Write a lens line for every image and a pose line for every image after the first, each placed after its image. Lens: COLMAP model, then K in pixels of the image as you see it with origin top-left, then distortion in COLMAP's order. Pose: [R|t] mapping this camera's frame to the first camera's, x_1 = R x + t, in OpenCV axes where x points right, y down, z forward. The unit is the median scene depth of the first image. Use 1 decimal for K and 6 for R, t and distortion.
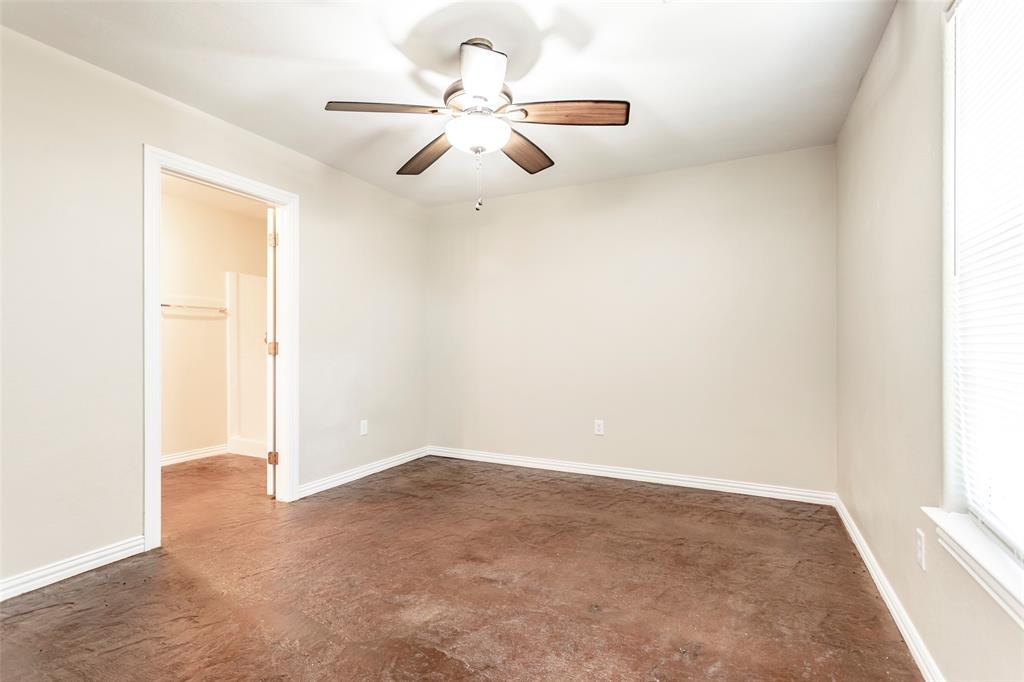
lens RADIAL K [[486.5, 0, 514.3], [0, 486.5, 342.1], [0, 0, 1]] dist [-0.002724, 0.000820]
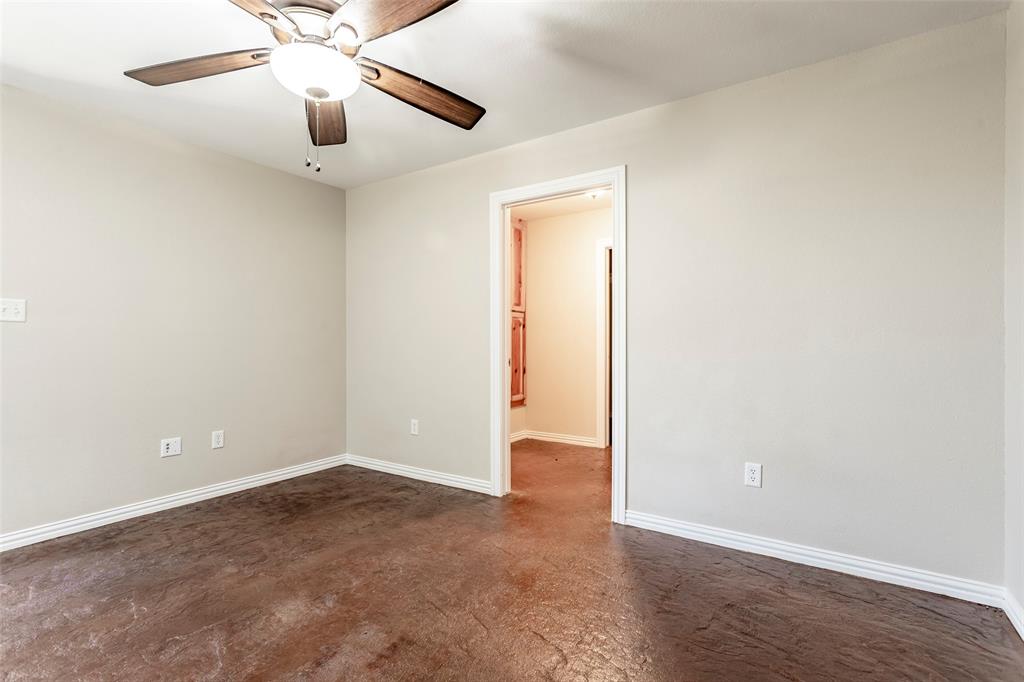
lens RADIAL K [[486.5, 0, 514.3], [0, 486.5, 342.1], [0, 0, 1]] dist [-0.002724, 0.000820]
pose [[-0.141325, -0.008439, -0.989927, 0.577972], [-0.003097, 0.999963, -0.008082, 0.018016], [0.989958, 0.001924, -0.141346, 1.271763]]
